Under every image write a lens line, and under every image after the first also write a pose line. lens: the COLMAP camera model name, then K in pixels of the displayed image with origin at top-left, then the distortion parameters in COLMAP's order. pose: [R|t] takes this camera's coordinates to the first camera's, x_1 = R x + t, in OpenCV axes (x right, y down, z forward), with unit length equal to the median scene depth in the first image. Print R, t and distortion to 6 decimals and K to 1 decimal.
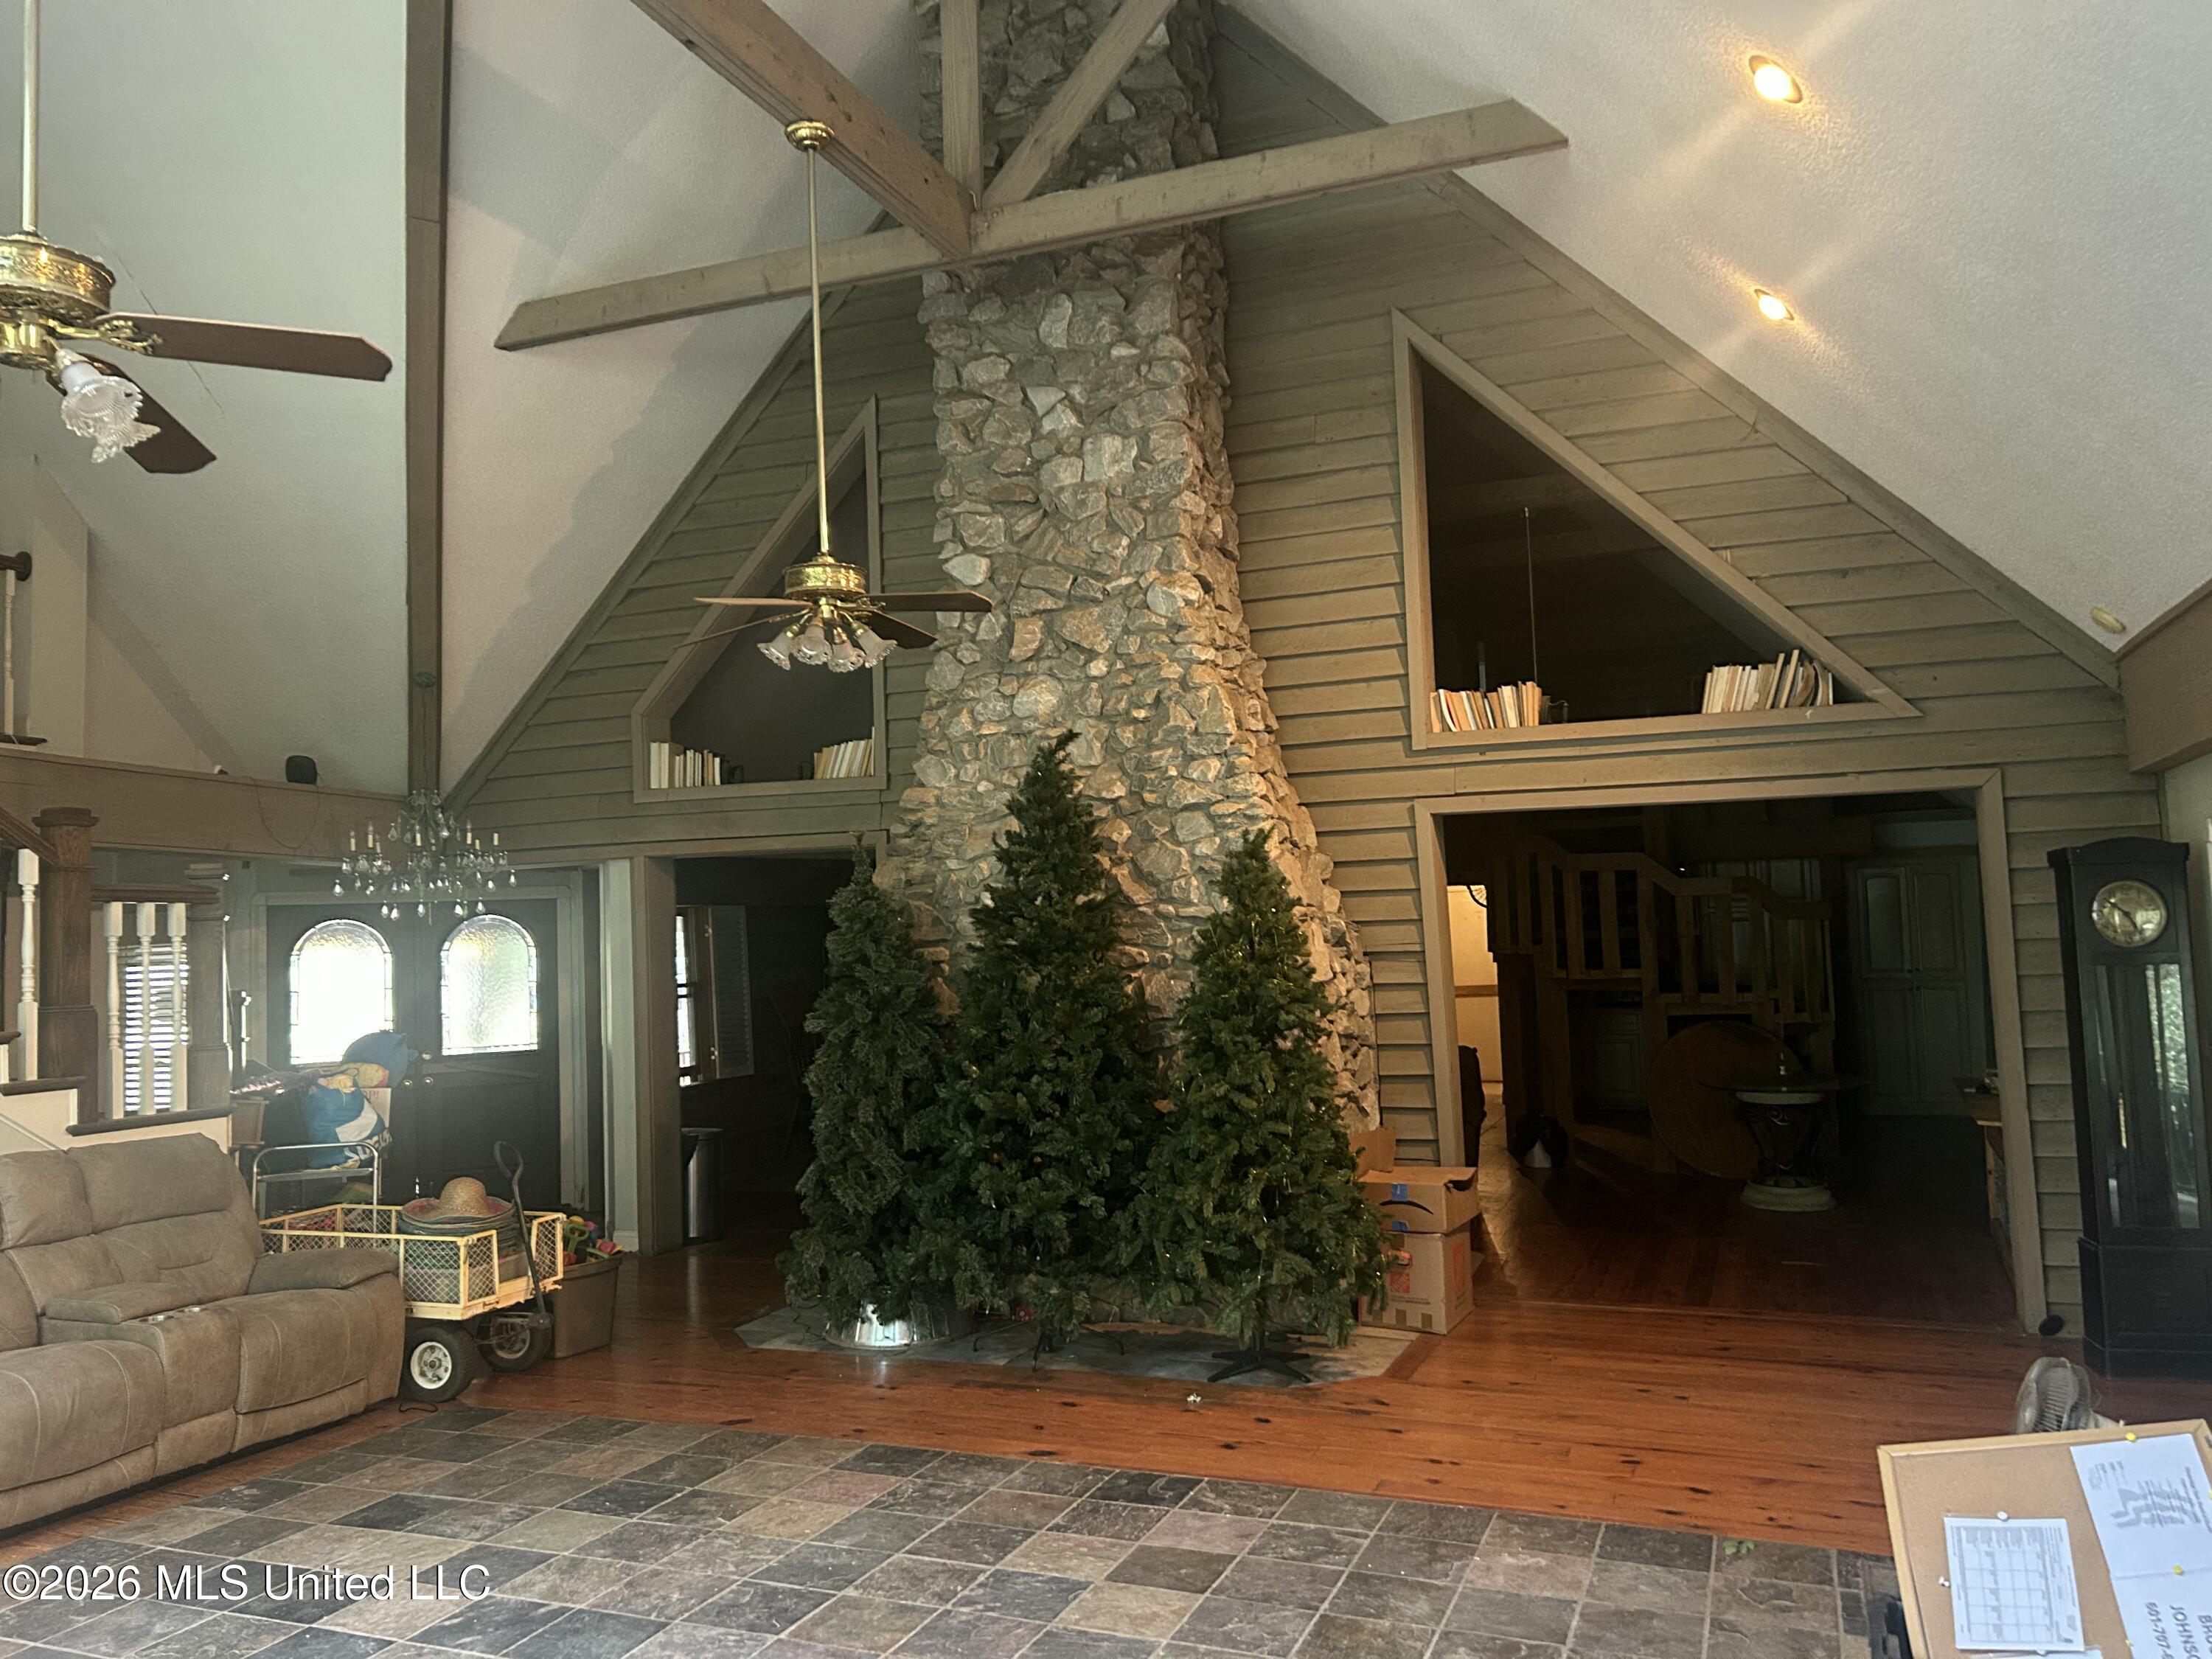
lens RADIAL K [[1679.9, 0, 1105.6], [0, 1679.9, 829.8], [0, 0, 1]] dist [0.041587, -0.027764]
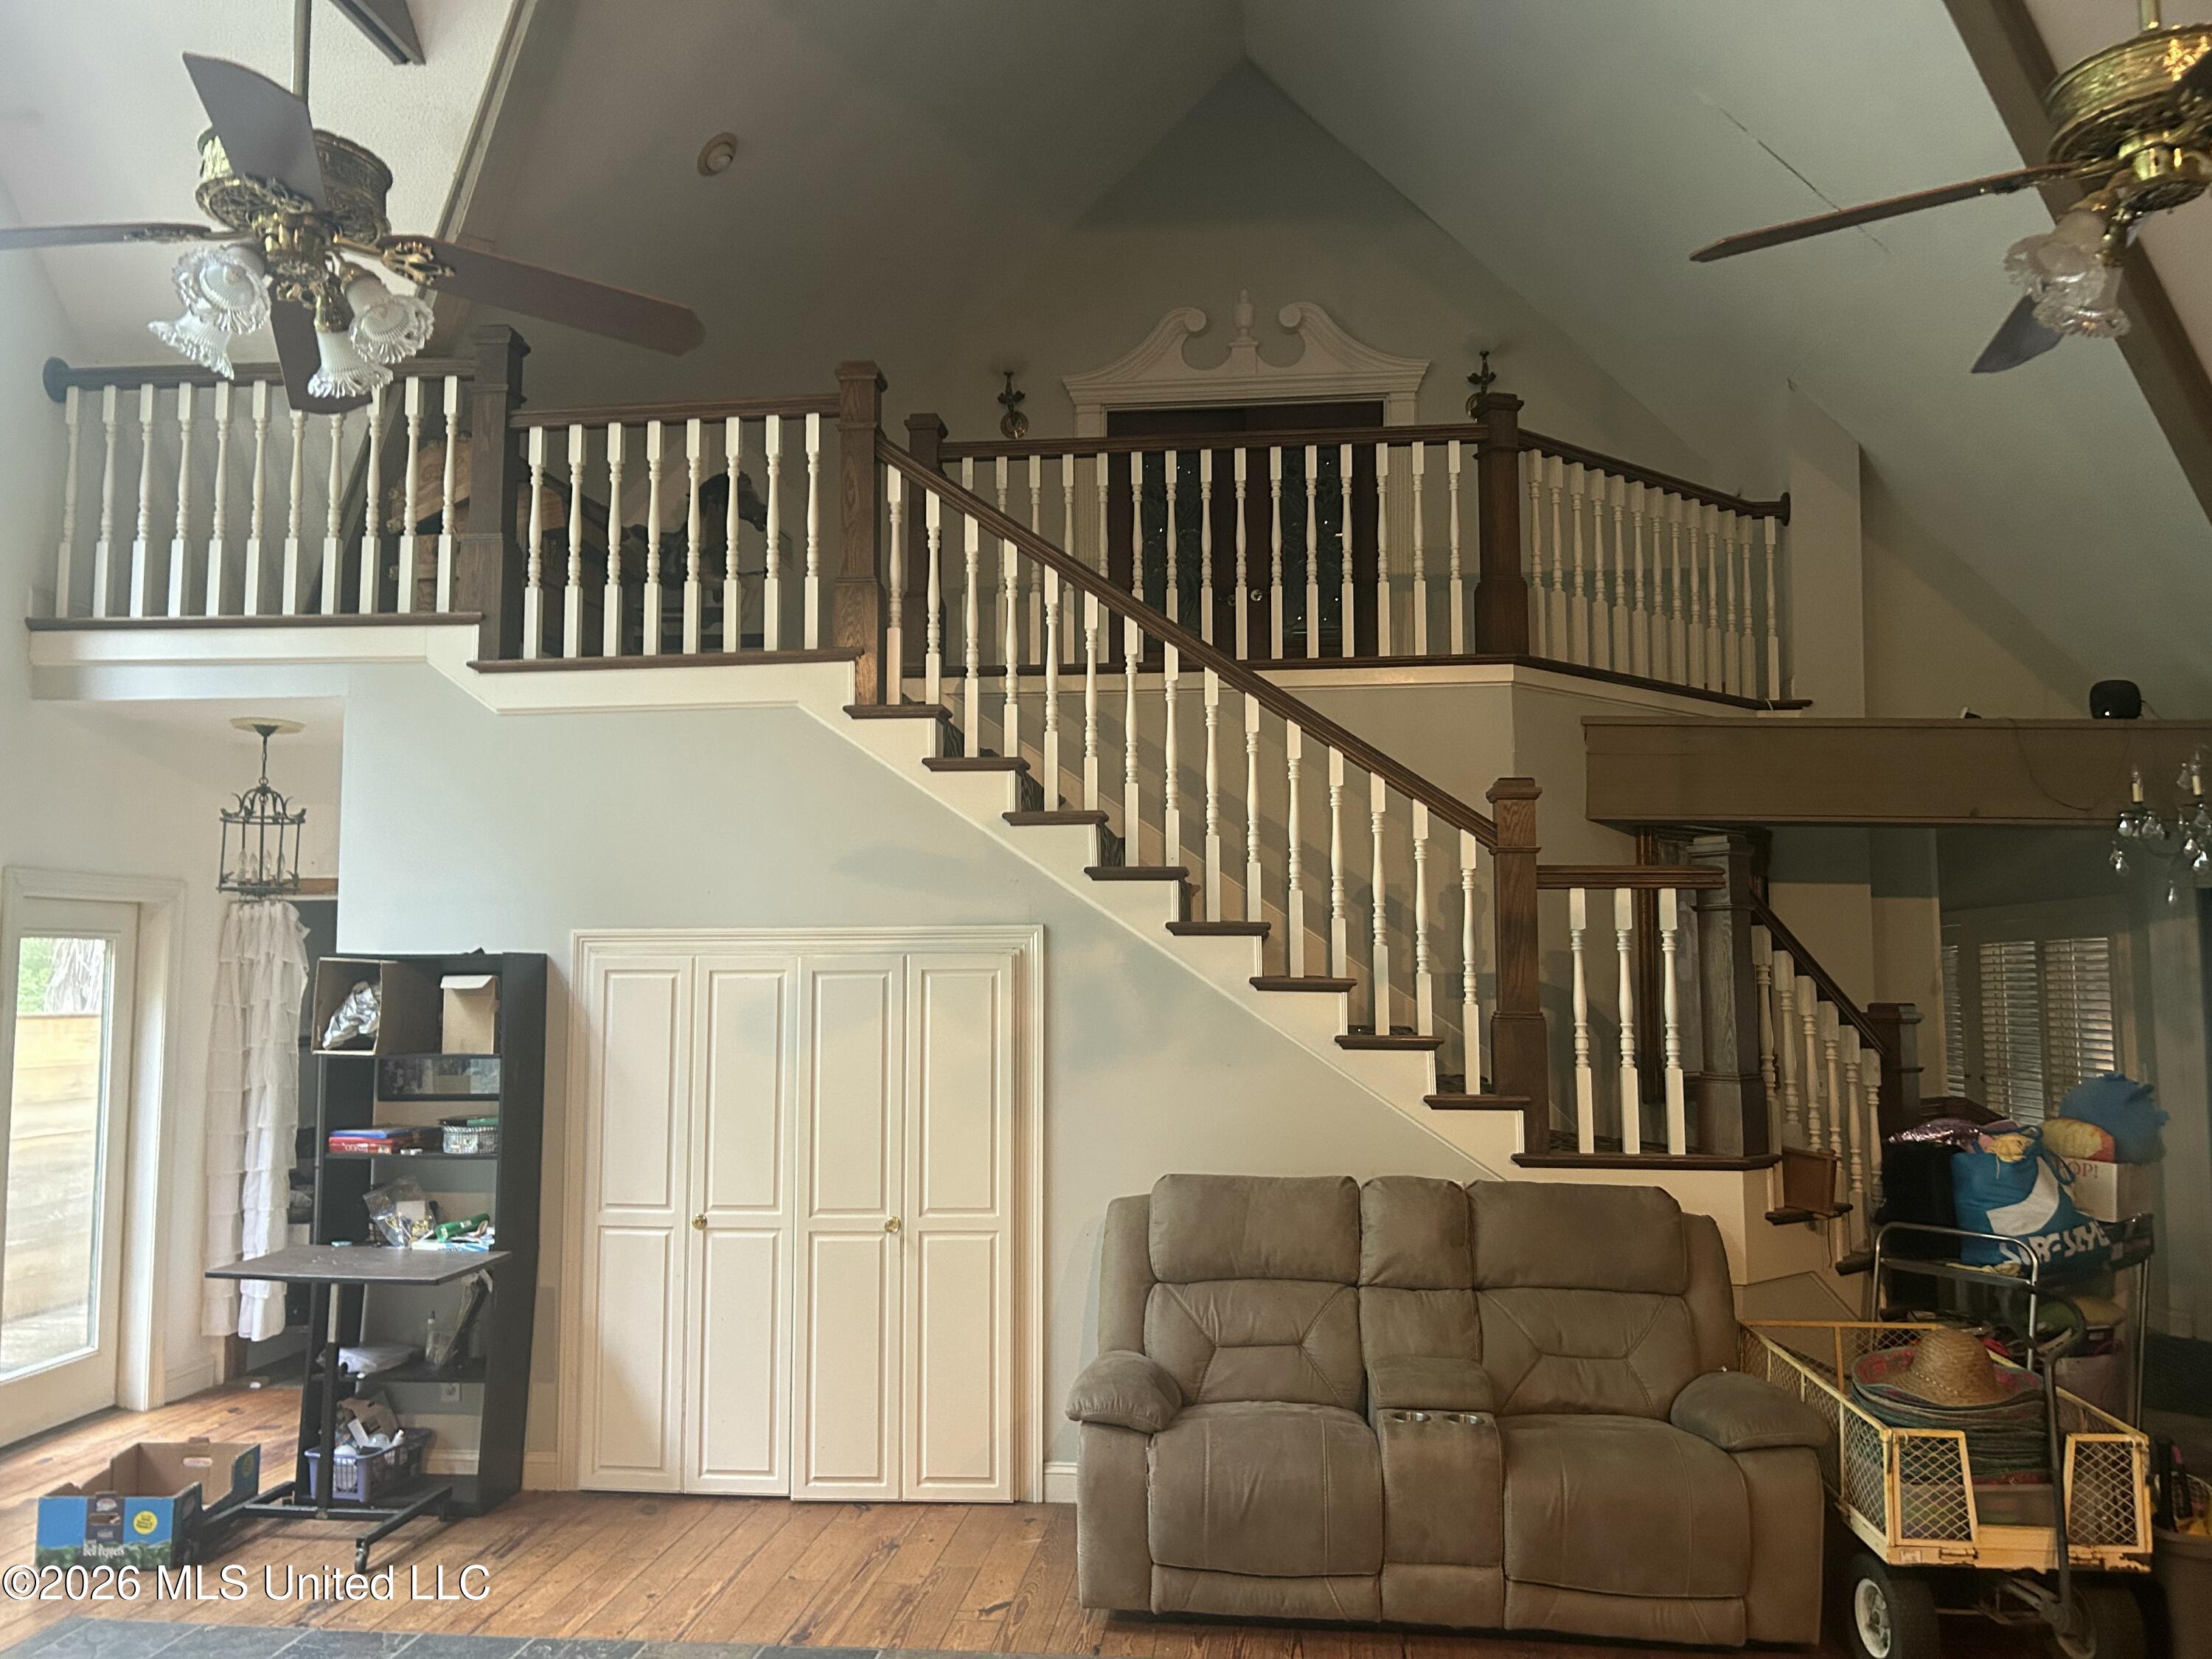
lens RADIAL K [[1679.9, 0, 1107.9], [0, 1679.9, 830.1], [0, 0, 1]] dist [0.041587, -0.027764]
pose [[0.266226, -0.047445, -0.962742, 0.151224], [0.055175, 0.997900, -0.033920, 0.030547], [0.962330, -0.044089, 0.268285, 0.582779]]
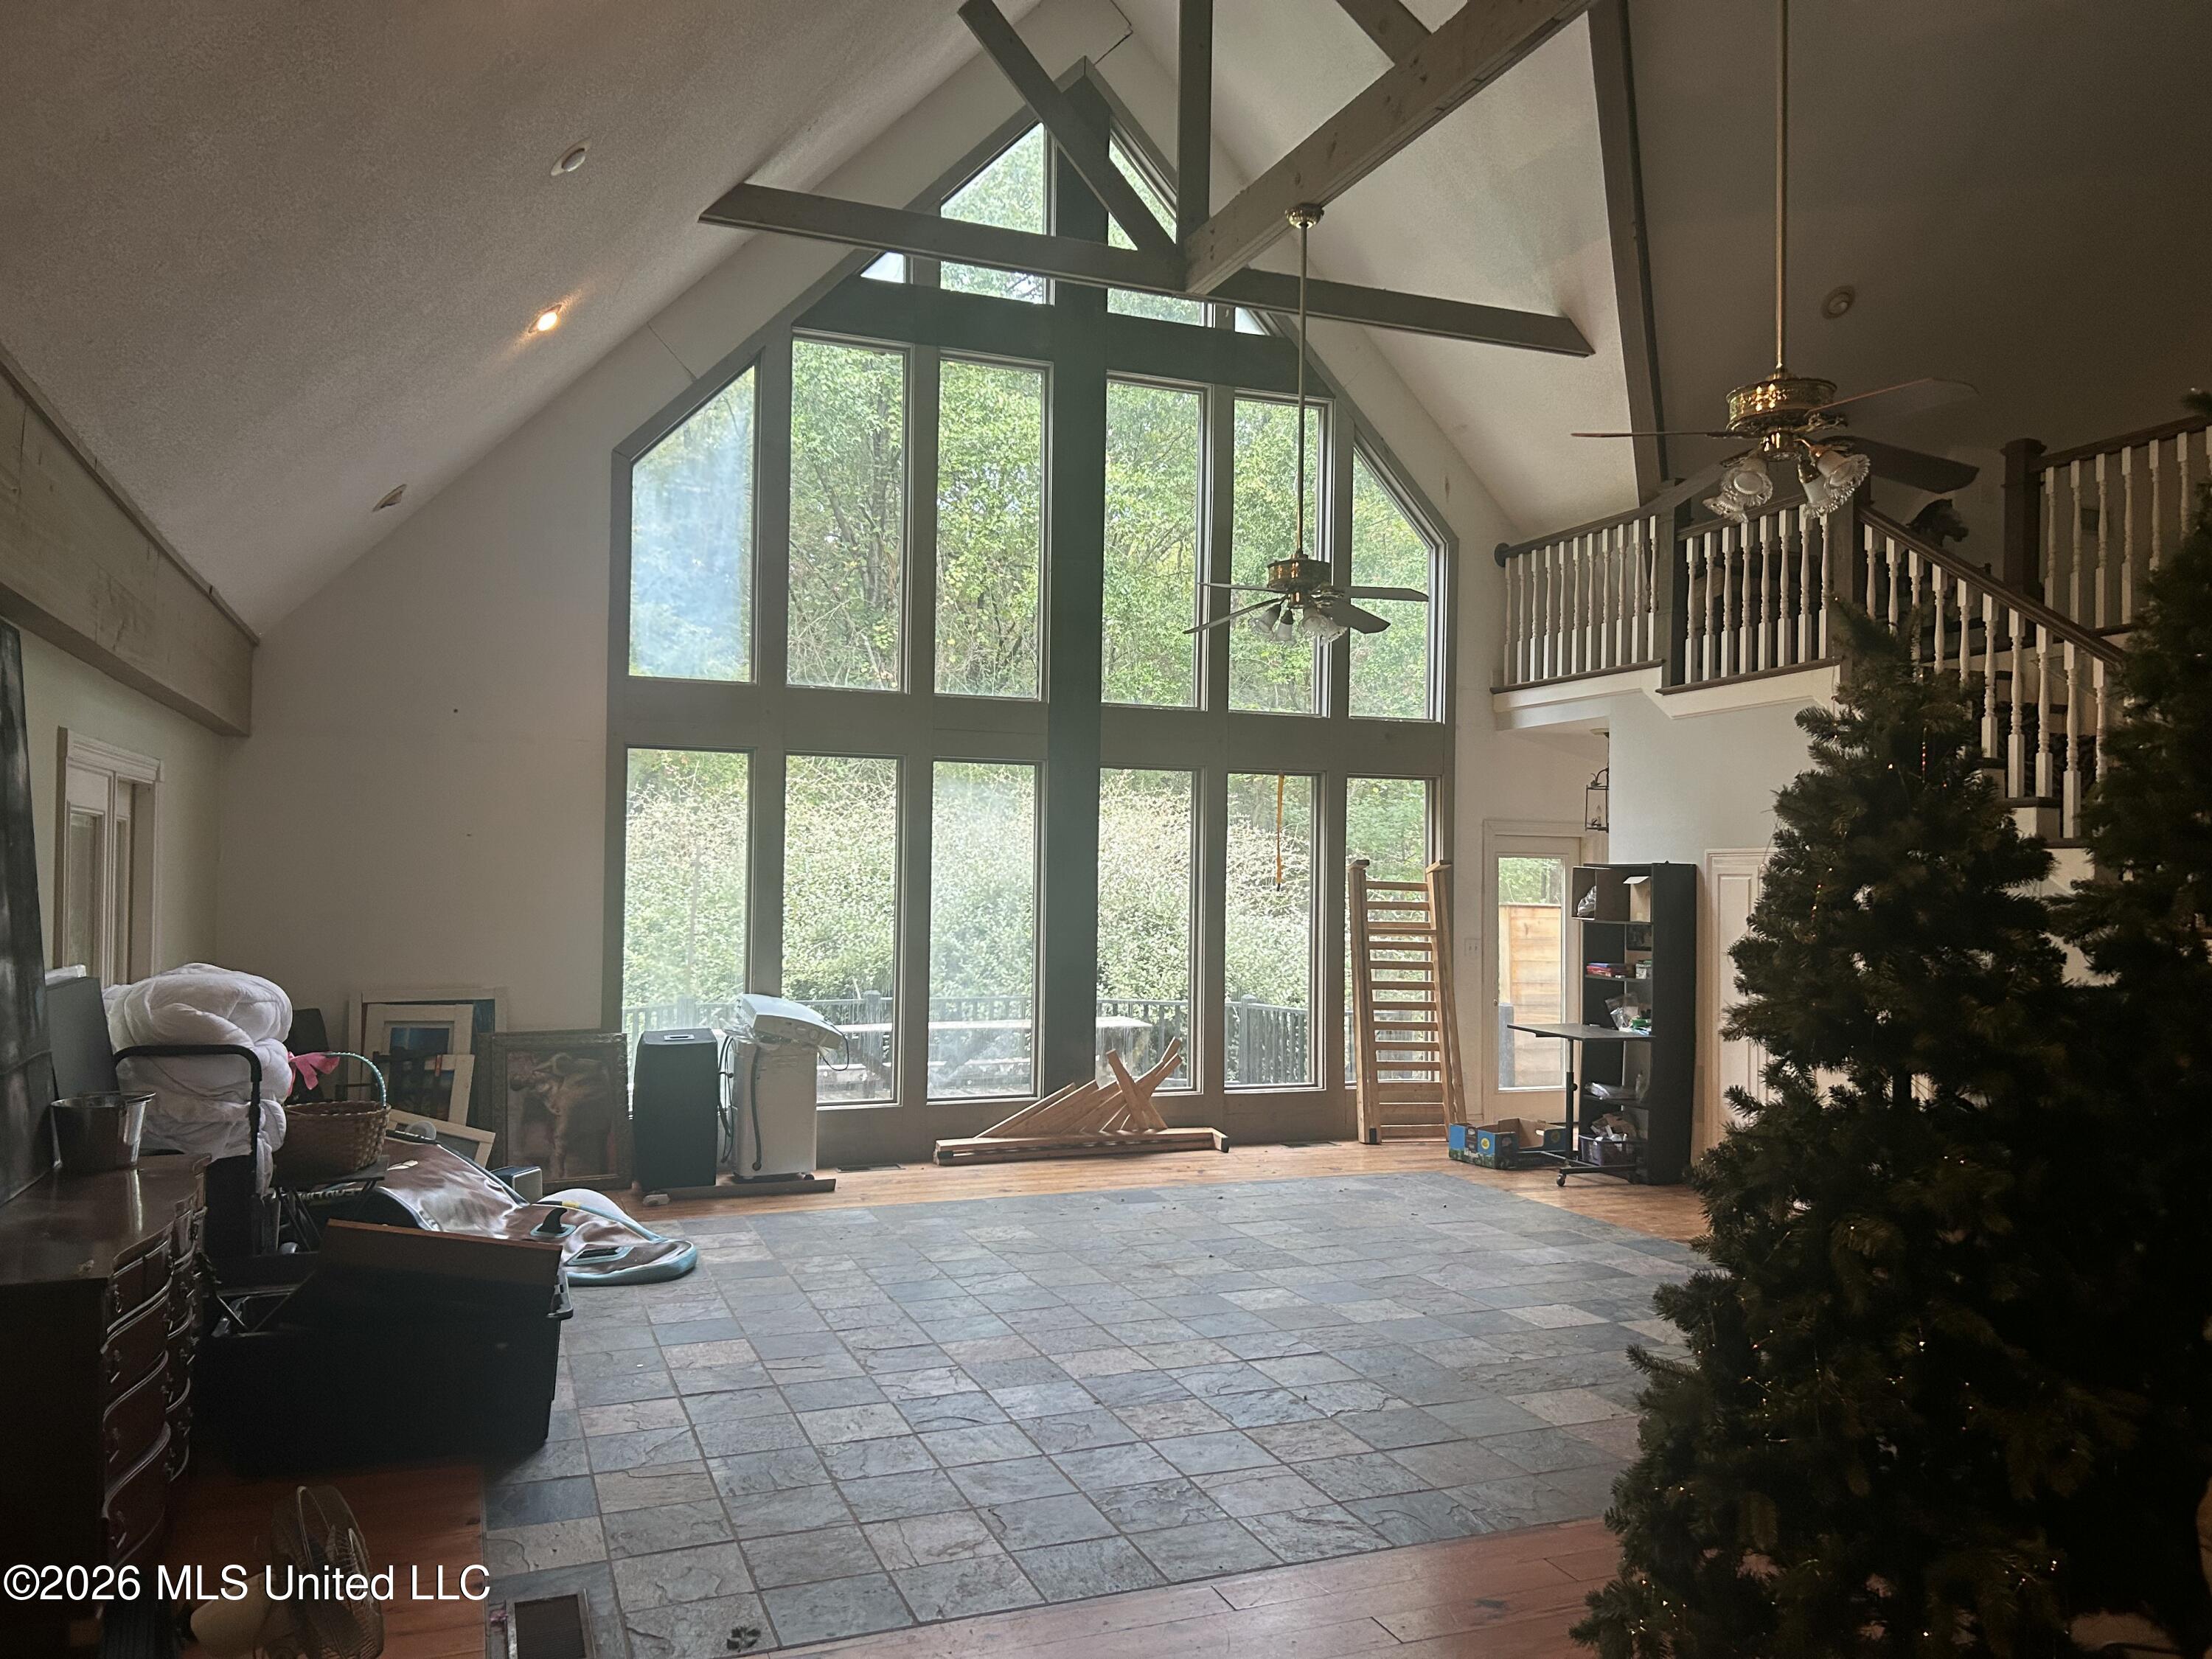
lens RADIAL K [[1679.9, 0, 1114.1], [0, 1679.9, 834.3], [0, 0, 1]] dist [0.041587, -0.027764]
pose [[-0.723848, -0.001672, -0.689957, 0.588488], [0.054756, 0.996704, -0.059860, 0.084277], [0.687783, -0.081109, -0.721371, 1.255973]]
